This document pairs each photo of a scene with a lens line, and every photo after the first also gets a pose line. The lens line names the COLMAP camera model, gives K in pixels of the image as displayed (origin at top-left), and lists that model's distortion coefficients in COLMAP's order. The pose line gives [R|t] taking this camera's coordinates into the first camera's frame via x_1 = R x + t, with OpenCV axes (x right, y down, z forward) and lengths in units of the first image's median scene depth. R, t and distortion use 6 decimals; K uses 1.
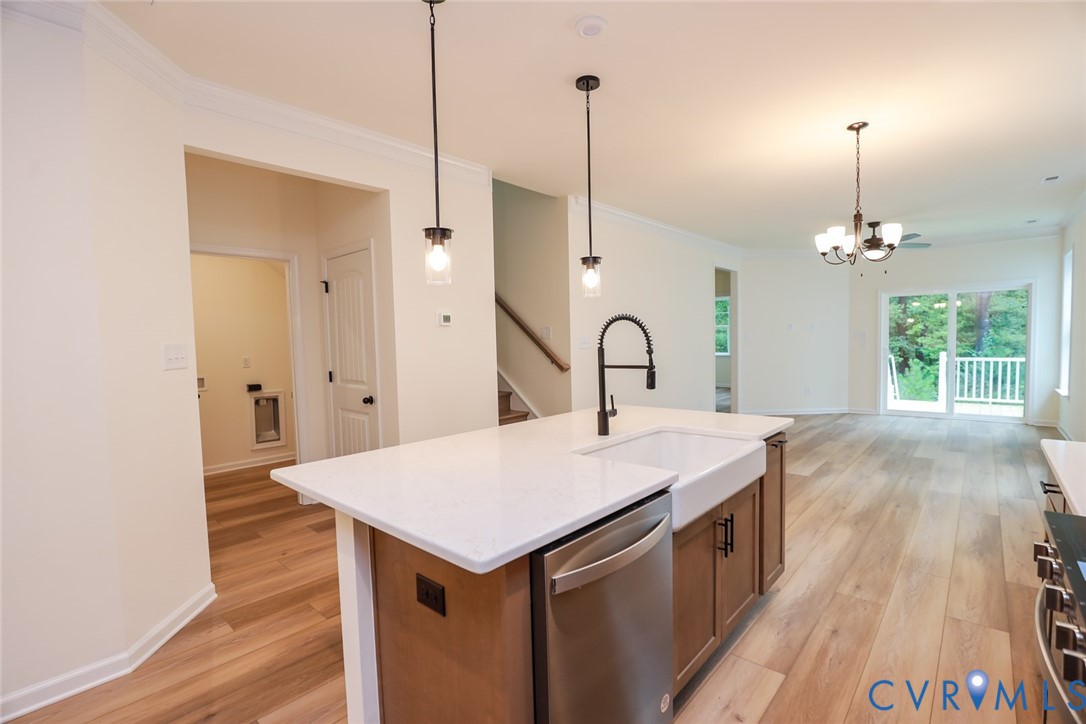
lens RADIAL K [[494.2, 0, 543.8], [0, 494.2, 364.5], [0, 0, 1]] dist [-0.026142, -0.000210]
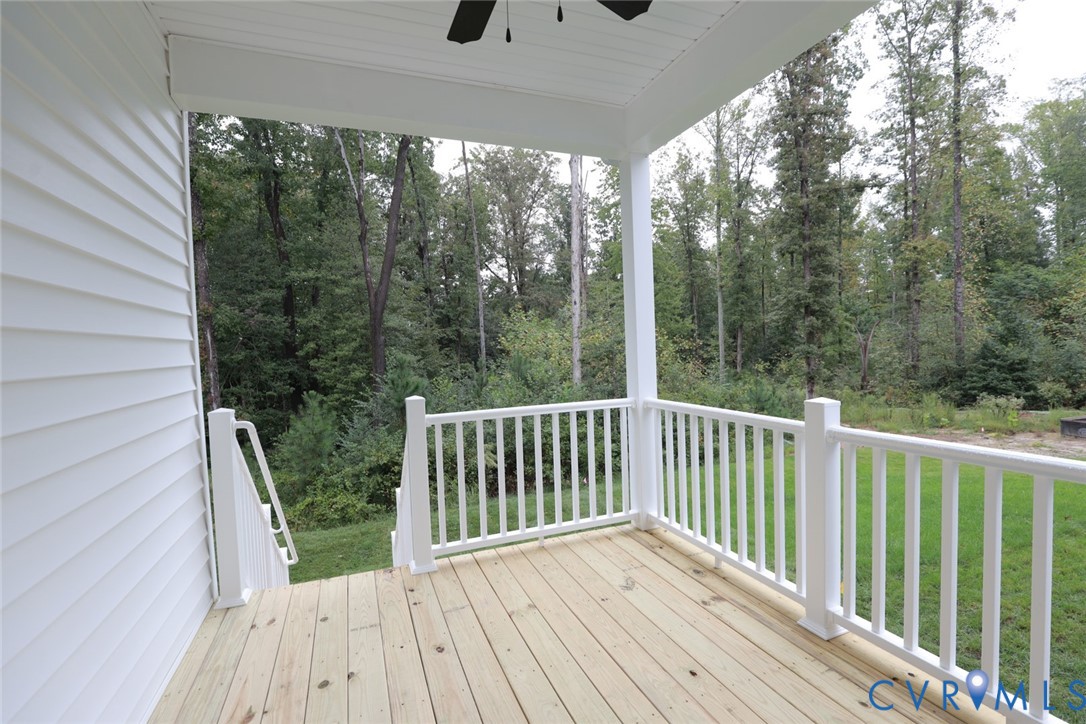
lens RADIAL K [[494.2, 0, 543.0], [0, 494.2, 365.2], [0, 0, 1]] dist [-0.026142, -0.000210]
pose [[0.453915, -0.022317, 0.890765, 0.229193], [0.068536, 0.997599, -0.009931, -0.013130], [-0.888405, 0.065557, 0.454355, 0.301101]]
